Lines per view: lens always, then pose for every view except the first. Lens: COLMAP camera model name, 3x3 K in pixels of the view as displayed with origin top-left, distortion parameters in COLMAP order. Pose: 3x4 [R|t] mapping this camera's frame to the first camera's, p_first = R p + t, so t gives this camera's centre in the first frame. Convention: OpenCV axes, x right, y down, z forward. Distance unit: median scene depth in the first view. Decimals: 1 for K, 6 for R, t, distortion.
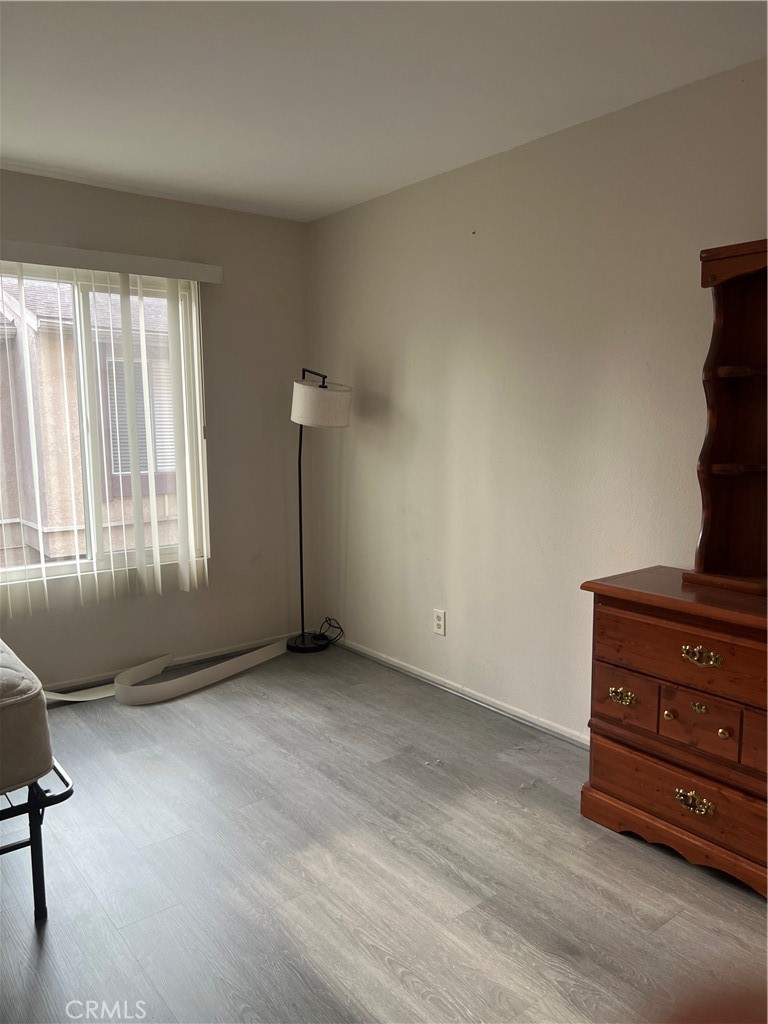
lens RADIAL K [[774.6, 0, 383.4], [0, 774.6, 528.1], [0, 0, 1]] dist [0.077520, -0.062677]
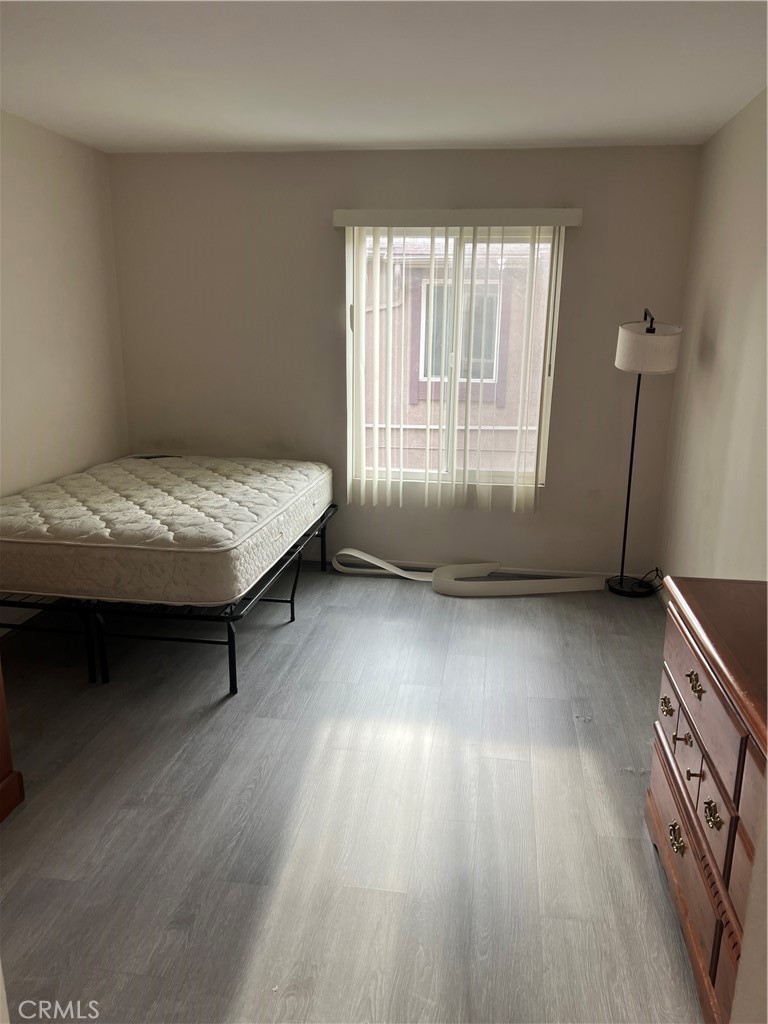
lens RADIAL K [[774.6, 0, 383.4], [0, 774.6, 528.1], [0, 0, 1]] dist [0.077520, -0.062677]
pose [[0.698791, 0.207722, -0.684502, 0.405139], [-0.128761, 0.977805, 0.165281, -0.059510], [0.703642, -0.027360, 0.710028, 0.071288]]
